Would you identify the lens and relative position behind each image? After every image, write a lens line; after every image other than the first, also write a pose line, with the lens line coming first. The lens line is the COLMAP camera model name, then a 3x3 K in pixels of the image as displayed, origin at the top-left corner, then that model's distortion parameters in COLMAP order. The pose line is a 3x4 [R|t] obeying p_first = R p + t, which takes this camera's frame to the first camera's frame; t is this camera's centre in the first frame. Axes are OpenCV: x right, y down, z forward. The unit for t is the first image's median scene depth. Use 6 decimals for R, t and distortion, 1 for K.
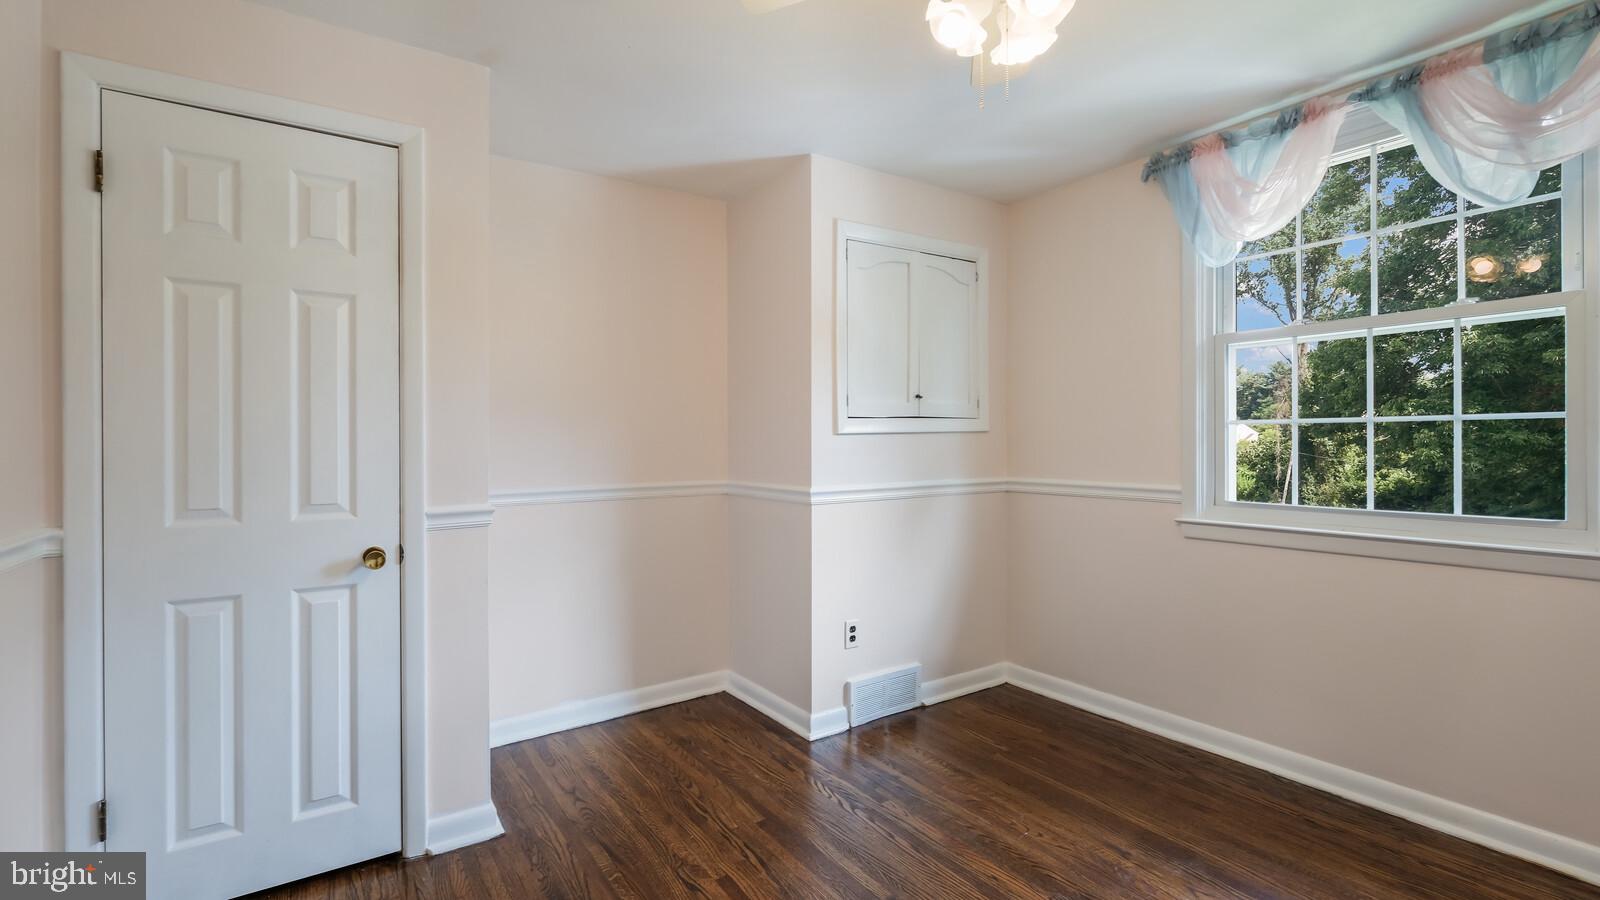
lens RADIAL K [[709.3, 0, 792.4], [0, 709.3, 441.5], [0, 0, 1]] dist [-0.001233, -0.000554]
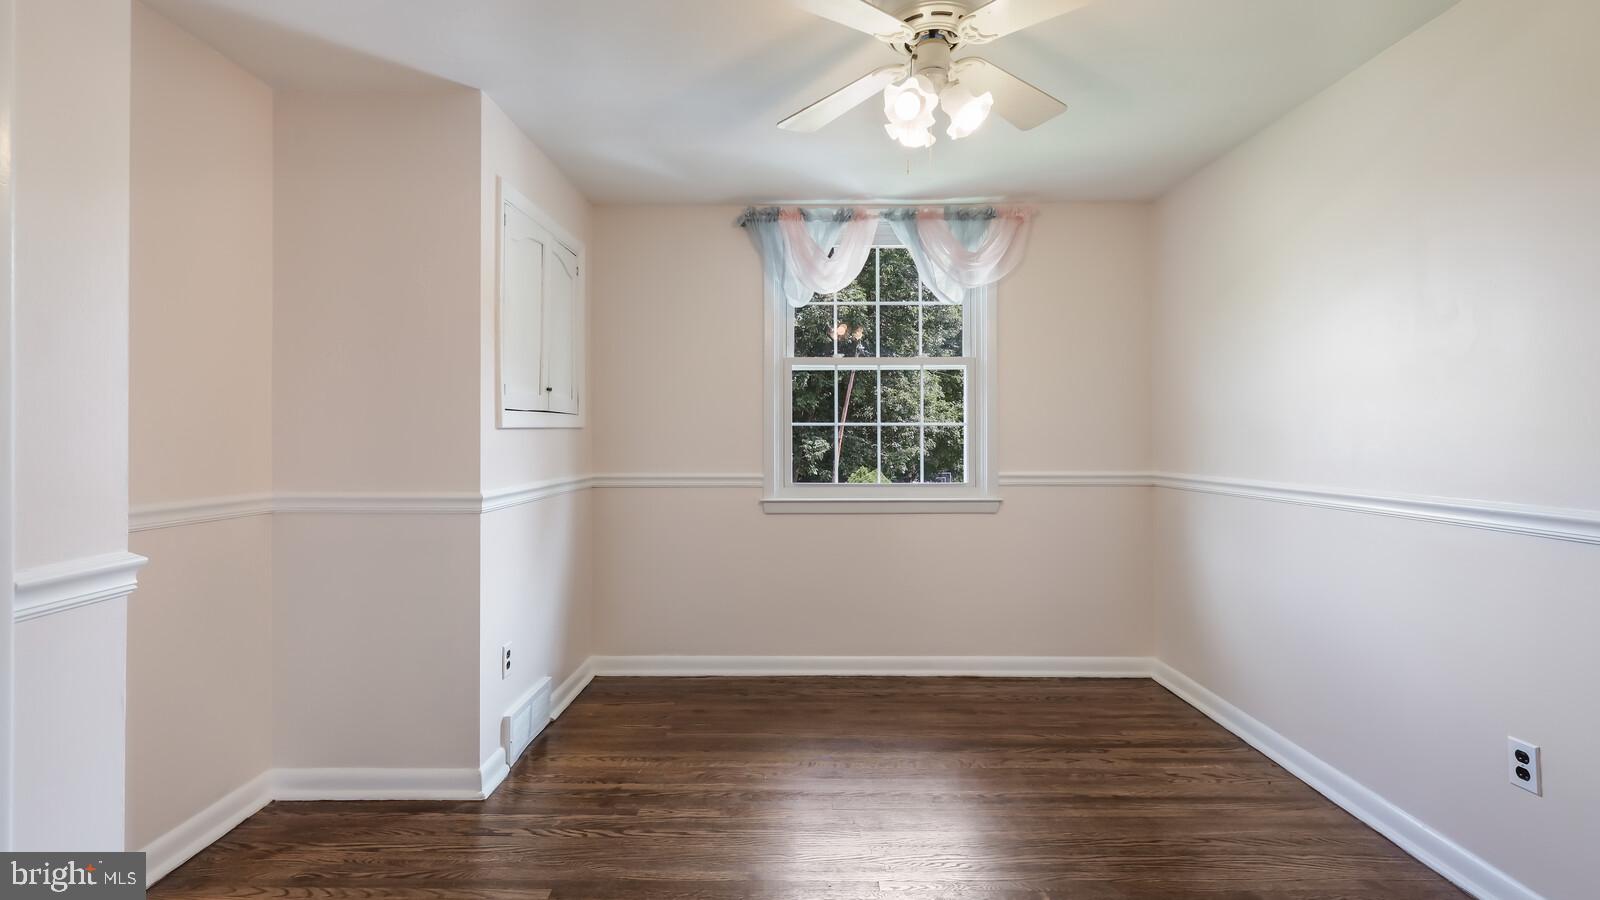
lens RADIAL K [[699.1, 0, 799.4], [0, 699.1, 433.8], [0, 0, 1]] dist [0.001046, -0.000070]
pose [[0.564777, 0.010042, 0.825183, -0.464793], [-0.001139, 0.999934, -0.011389, 0.006015], [-0.825243, 0.005493, 0.564751, 0.247361]]
